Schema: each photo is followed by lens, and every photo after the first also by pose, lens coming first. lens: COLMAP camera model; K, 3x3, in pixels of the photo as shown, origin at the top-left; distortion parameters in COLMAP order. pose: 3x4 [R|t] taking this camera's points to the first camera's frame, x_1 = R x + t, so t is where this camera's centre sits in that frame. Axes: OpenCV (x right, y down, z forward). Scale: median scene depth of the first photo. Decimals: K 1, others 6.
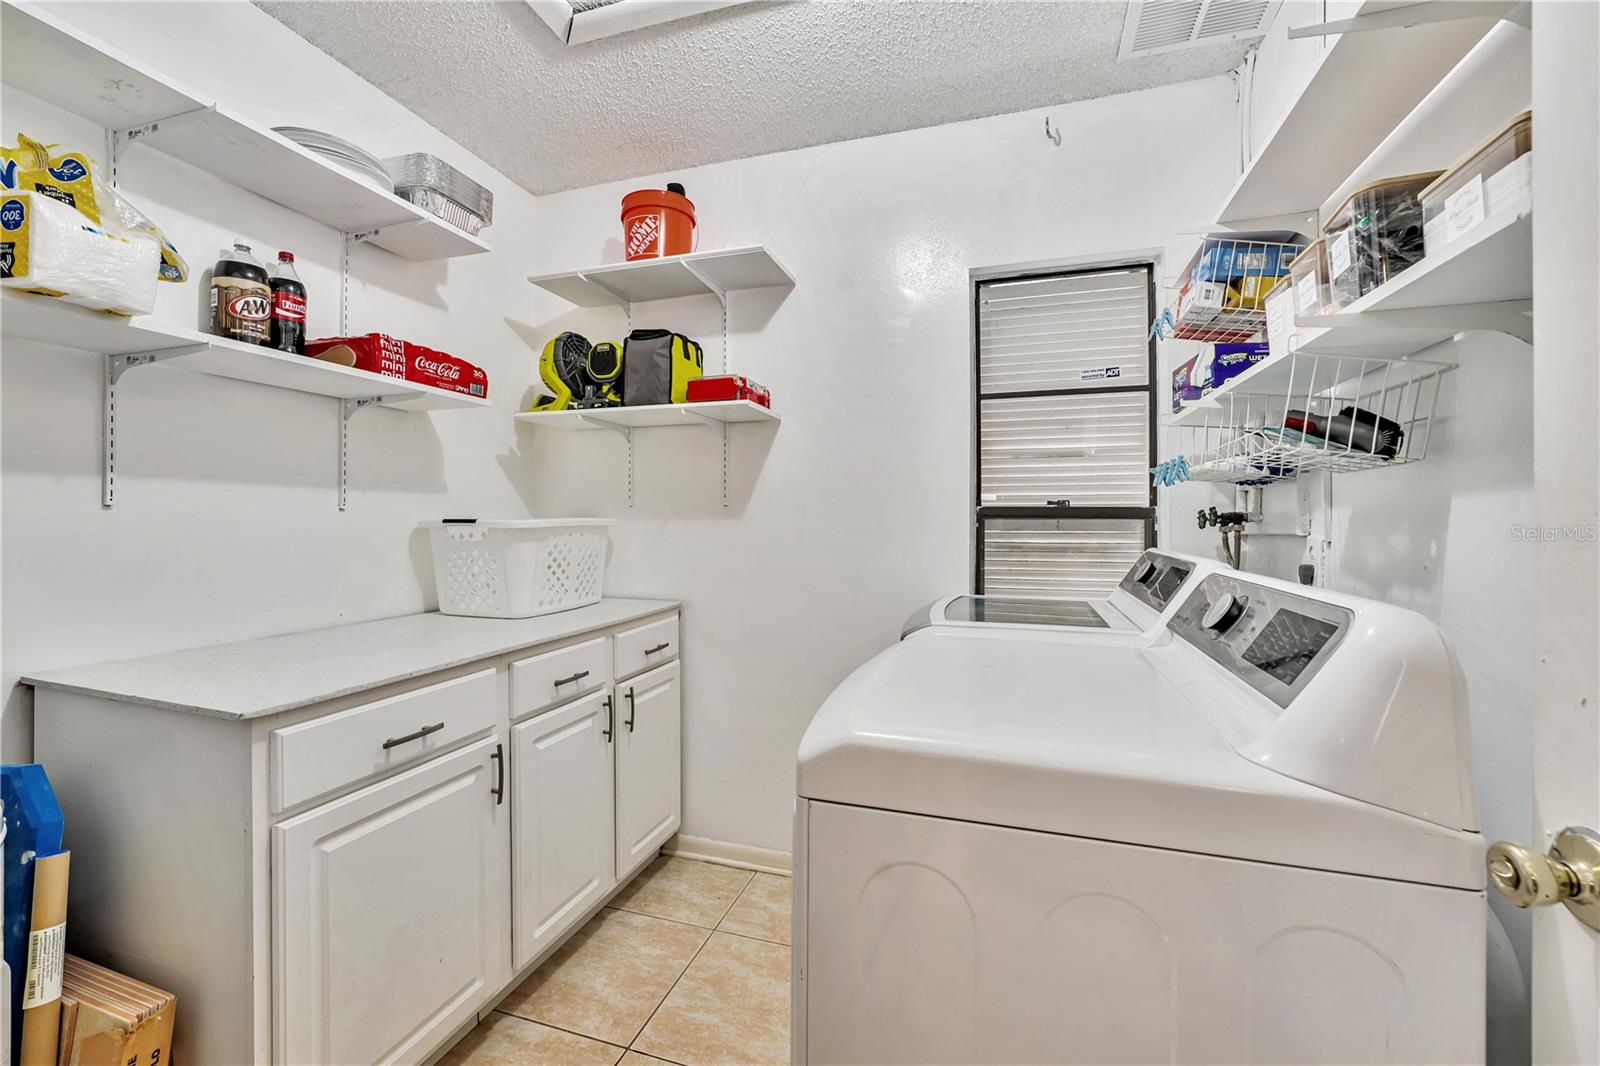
lens RADIAL K [[655.3, 0, 797.6], [0, 655.3, 526.6], [0, 0, 1]] dist [-0.000863, -0.000054]
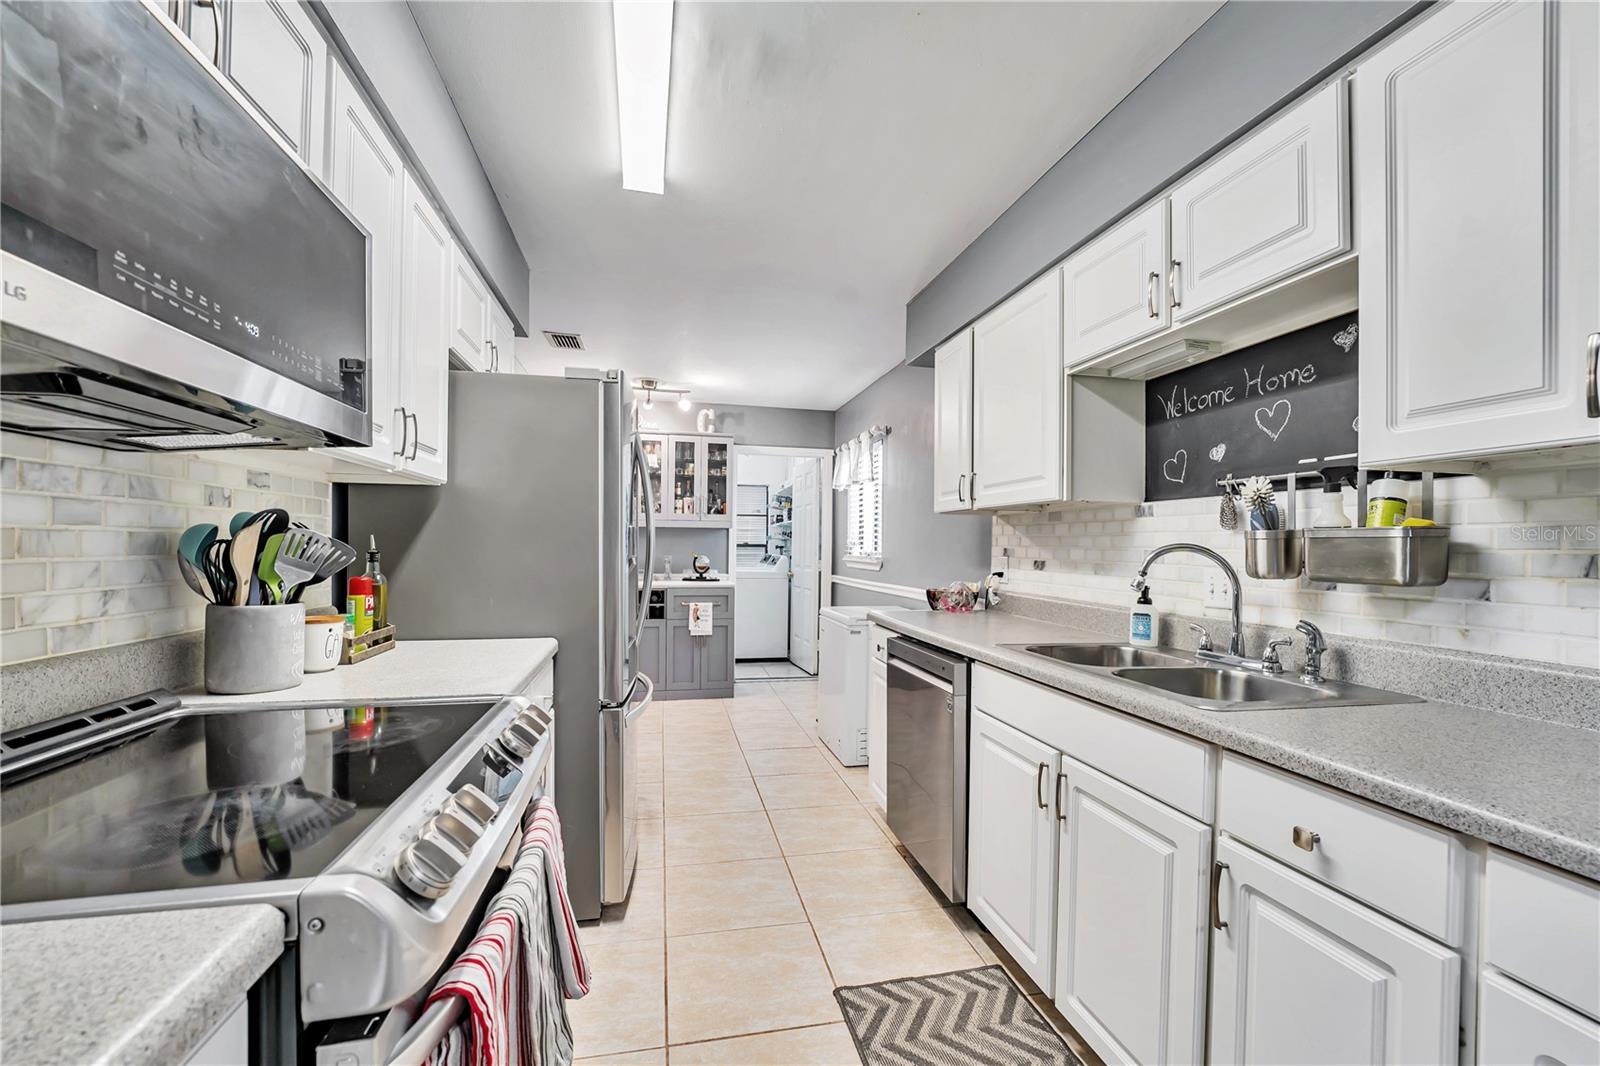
lens RADIAL K [[655.3, 0, 798.7], [0, 655.3, 541.1], [0, 0, 1]] dist [-0.000863, -0.000054]
pose [[0.856078, 0.003740, 0.516832, -1.609226], [-0.003677, 0.999993, -0.001145, -0.048690], [-0.516833, -0.000920, 0.856086, -2.986812]]
